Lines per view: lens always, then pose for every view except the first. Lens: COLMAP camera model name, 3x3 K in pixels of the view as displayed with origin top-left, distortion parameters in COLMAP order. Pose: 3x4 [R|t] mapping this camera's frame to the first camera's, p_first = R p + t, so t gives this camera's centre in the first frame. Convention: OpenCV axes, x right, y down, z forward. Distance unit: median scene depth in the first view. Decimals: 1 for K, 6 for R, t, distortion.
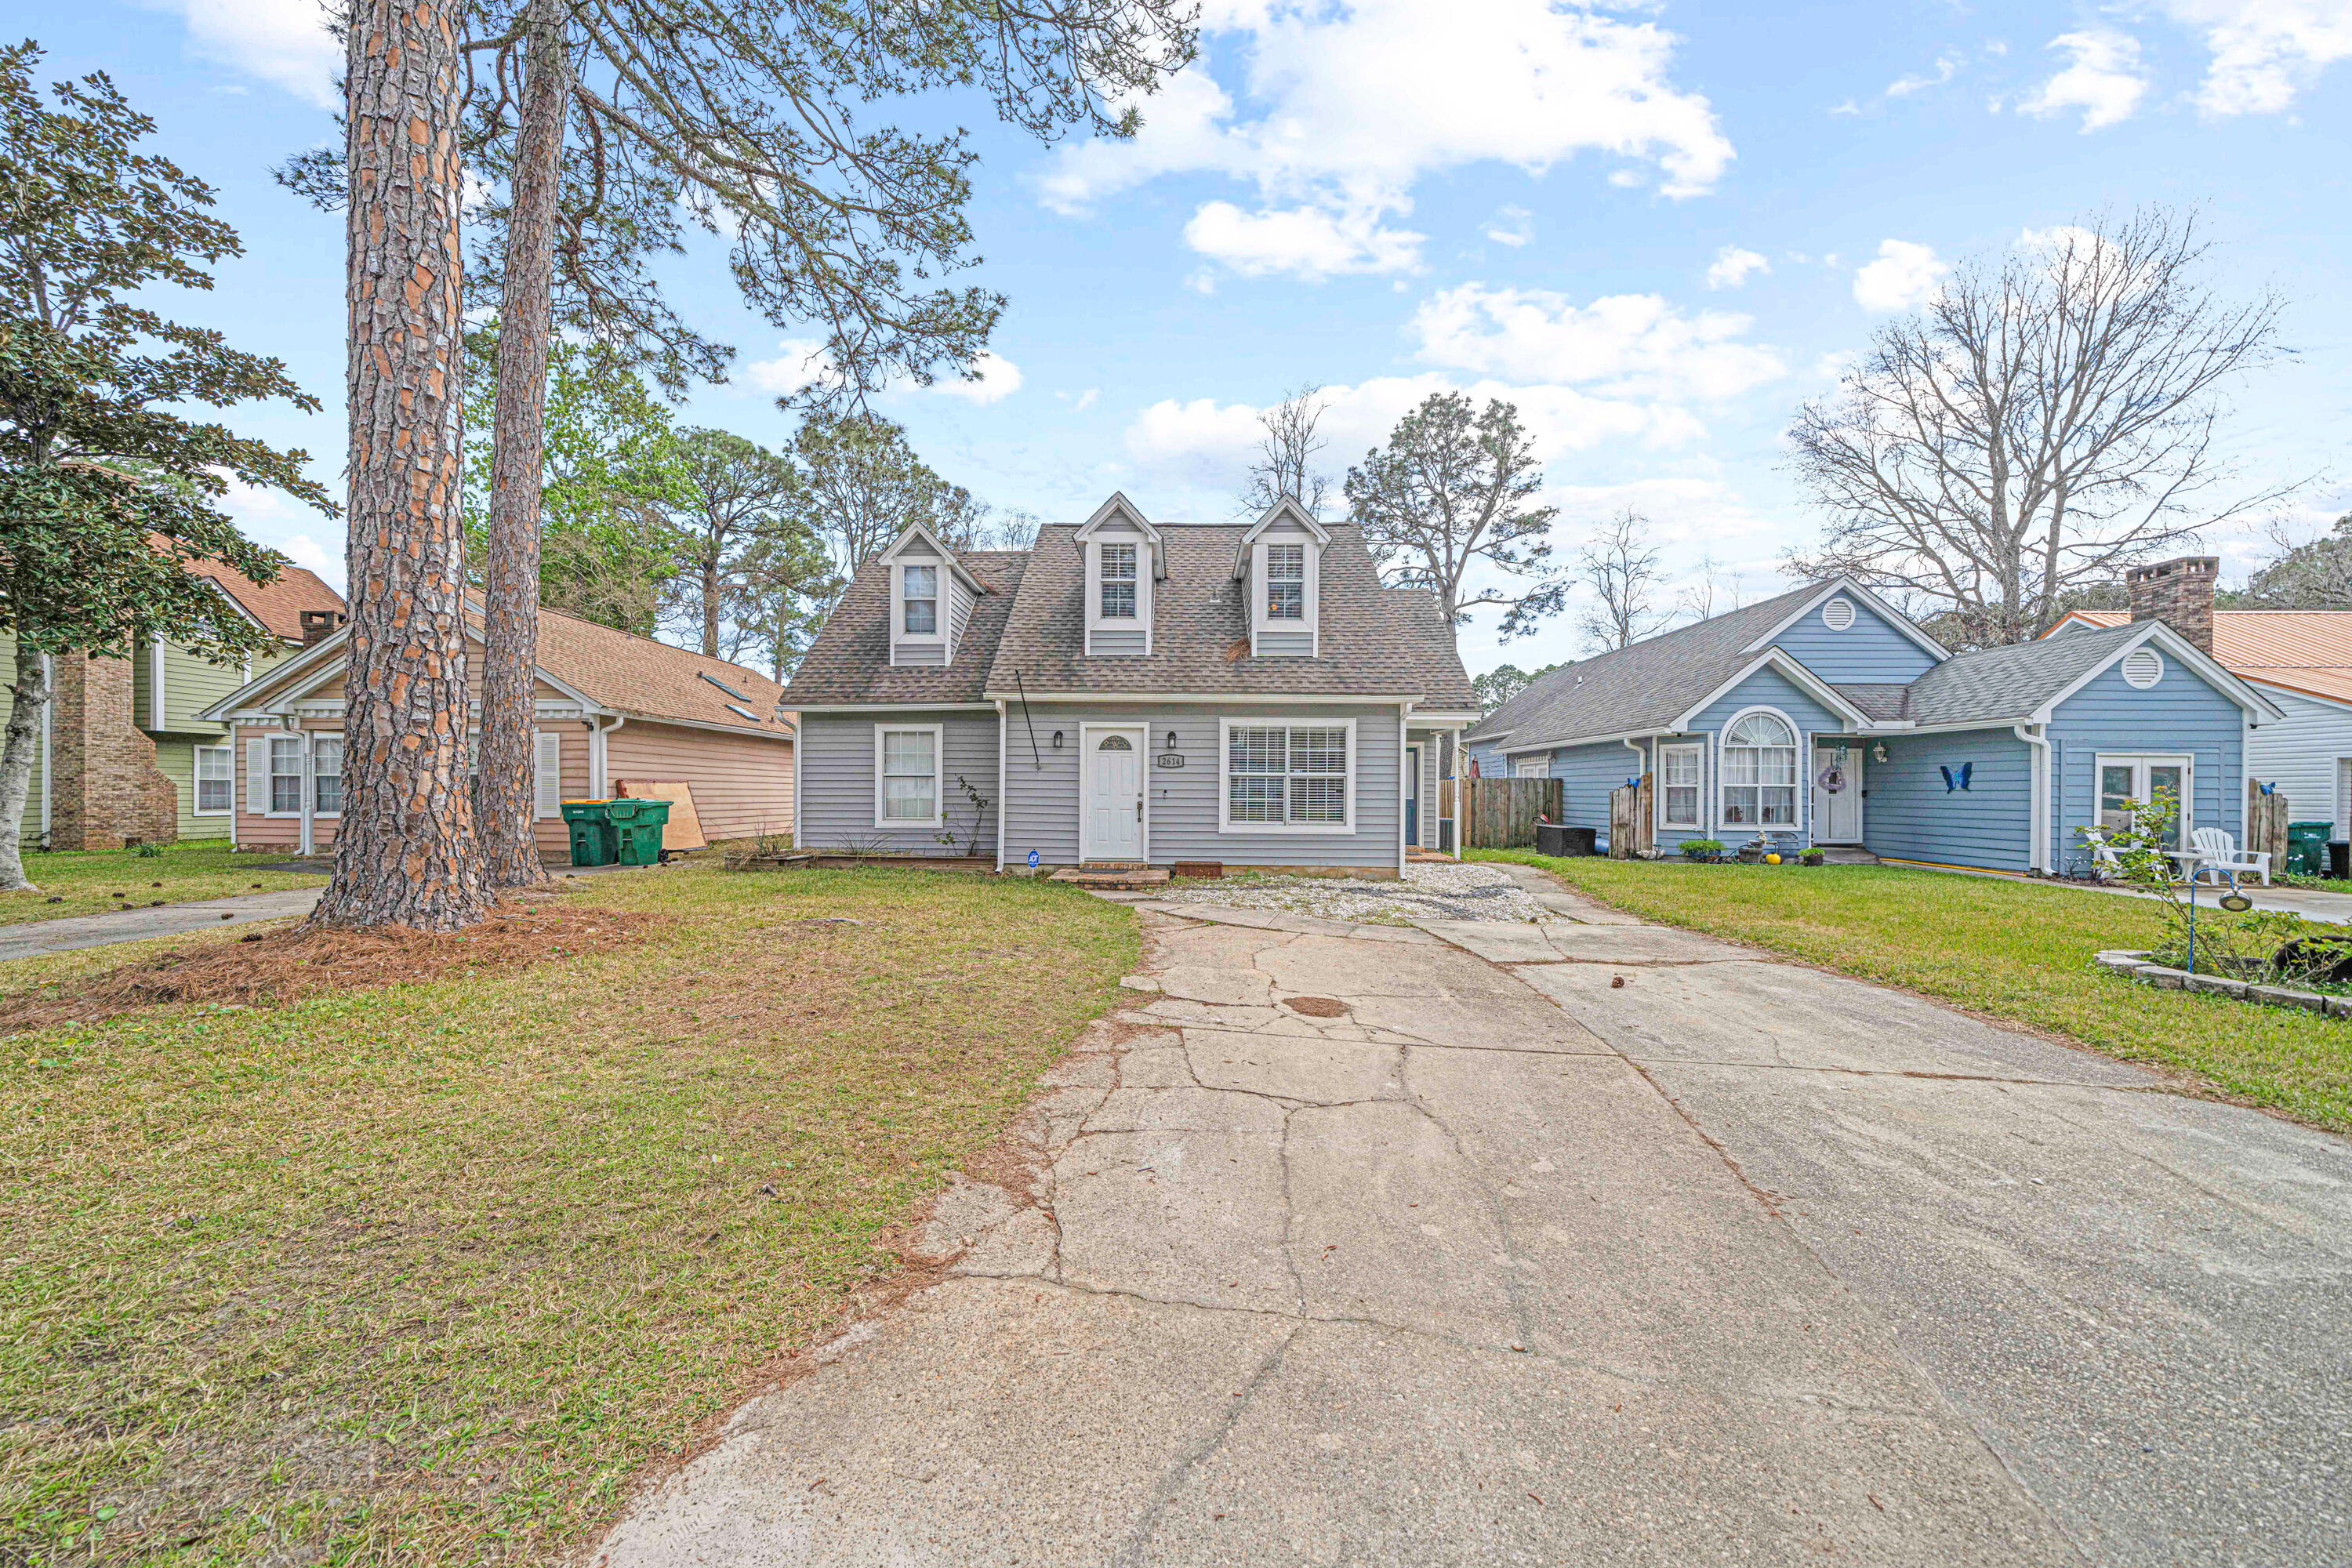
lens RADIAL K [[825.8, 0, 1161.5], [0, 825.8, 779.8], [0, 0, 1]] dist [-0.000197, -0.000005]
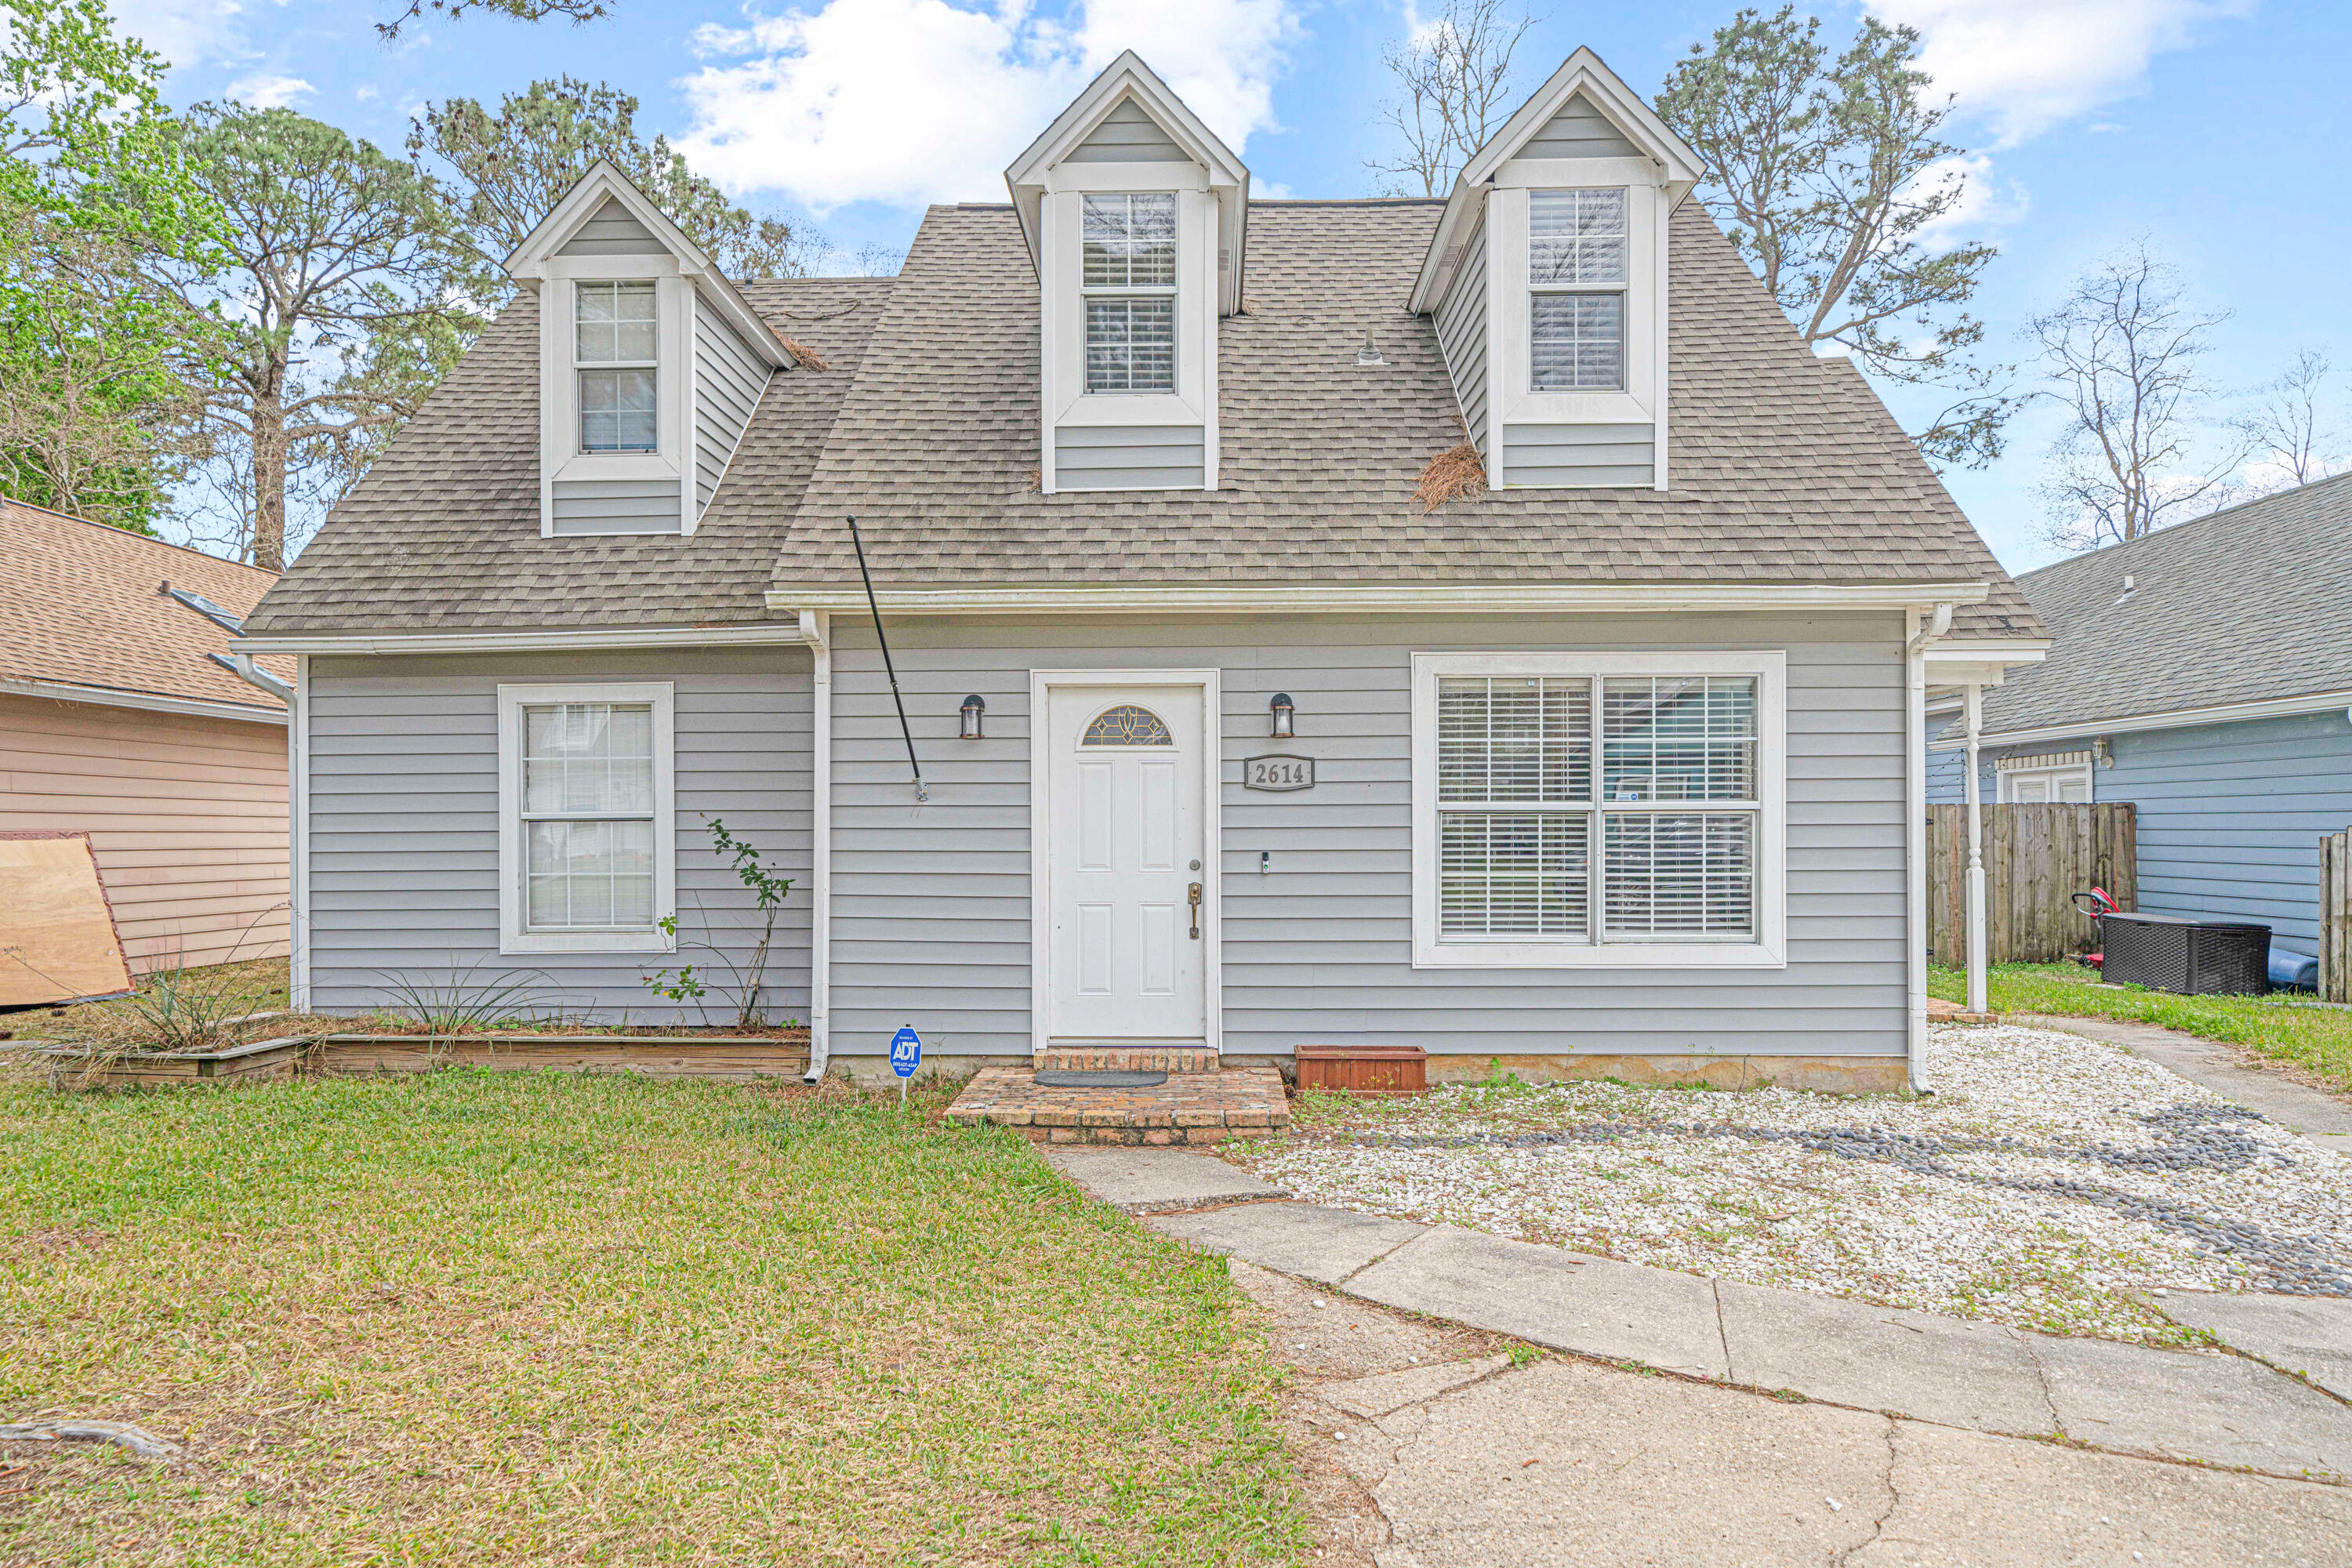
lens RADIAL K [[1503.2, 0, 1181.7], [0, 1503.2, 794.2], [0, 0, 1]] dist [0.032002, 0.000778]
pose [[0.999912, -0.010203, 0.008422, -0.032896], [0.010270, 0.999915, -0.008038, -0.007112], [-0.008339, 0.008124, 0.999932, 0.287018]]
